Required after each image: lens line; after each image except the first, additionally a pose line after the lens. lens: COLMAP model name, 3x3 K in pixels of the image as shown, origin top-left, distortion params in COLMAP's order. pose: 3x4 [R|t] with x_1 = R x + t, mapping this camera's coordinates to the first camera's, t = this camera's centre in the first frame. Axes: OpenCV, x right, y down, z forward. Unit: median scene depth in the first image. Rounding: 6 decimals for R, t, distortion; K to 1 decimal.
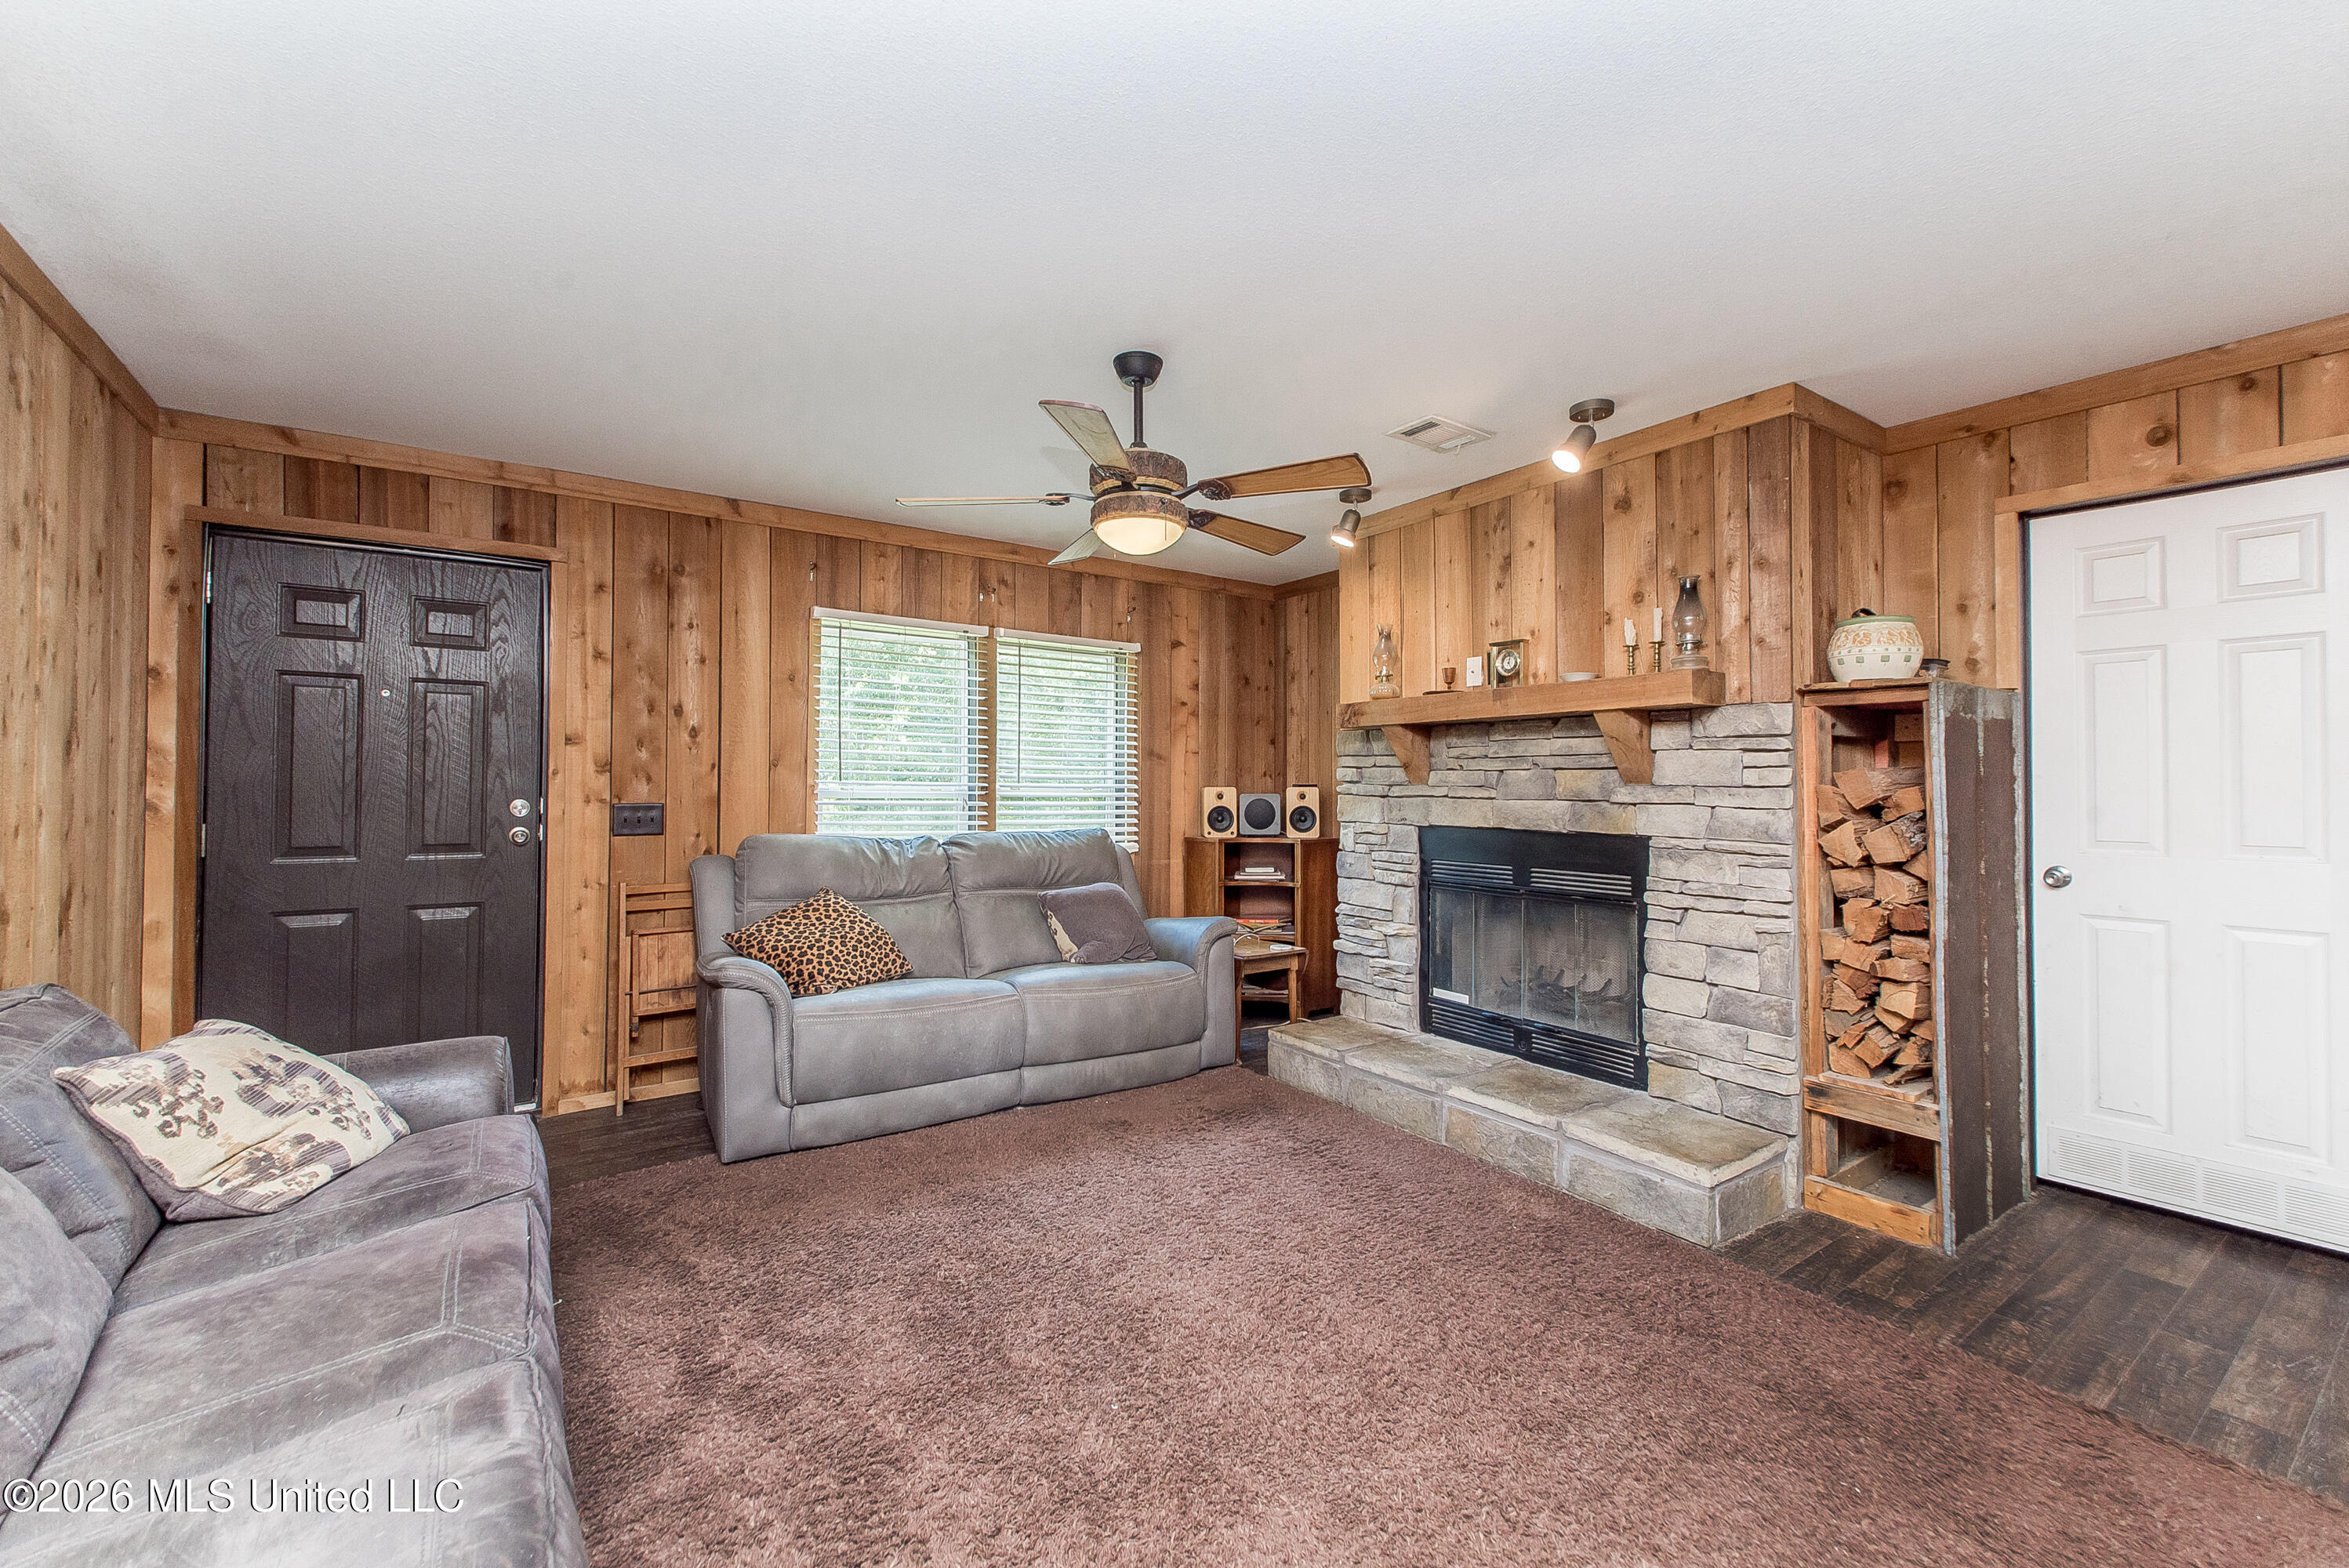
lens RADIAL K [[960.4, 0, 1180.7], [0, 960.4, 770.7], [0, 0, 1]] dist [-0.000119, -0.005567]
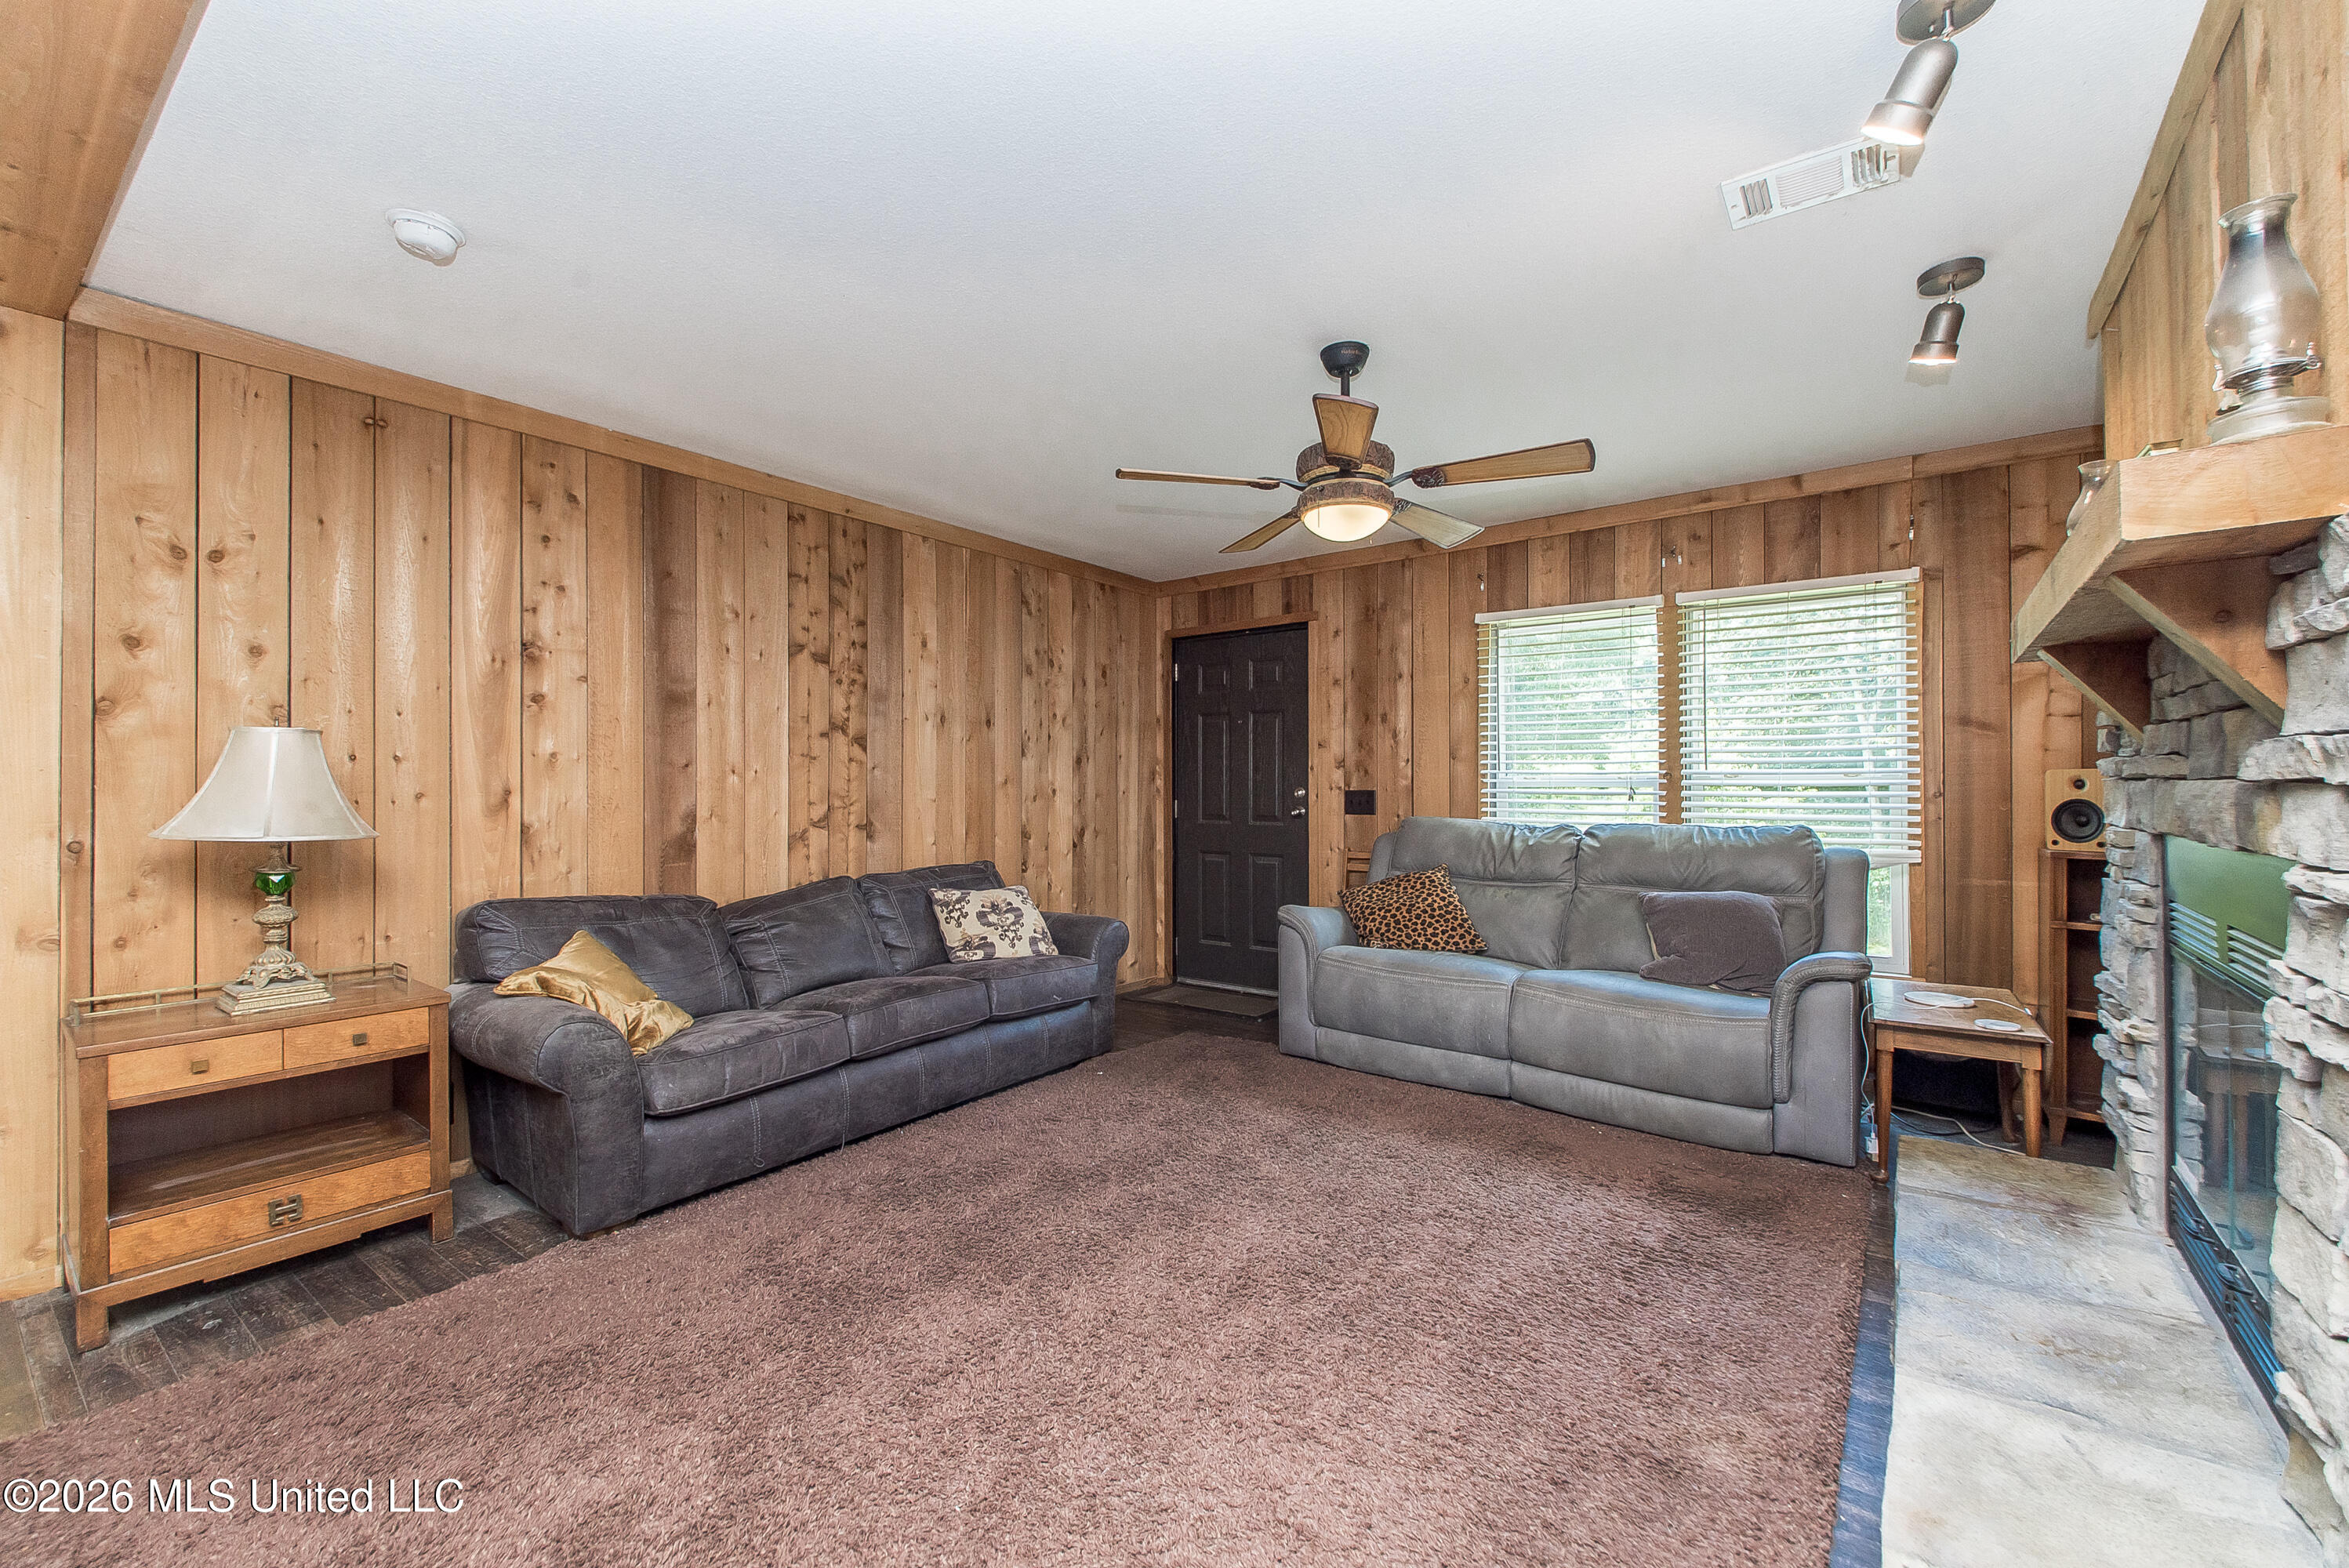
lens RADIAL K [[960.4, 0, 1180.7], [0, 960.4, 770.7], [0, 0, 1]] dist [-0.000119, -0.005567]
pose [[0.301001, -0.020535, -0.953403, 0.629182], [0.020808, 0.999672, -0.014962, 0.021749], [0.953397, -0.015334, 0.301329, 0.369865]]
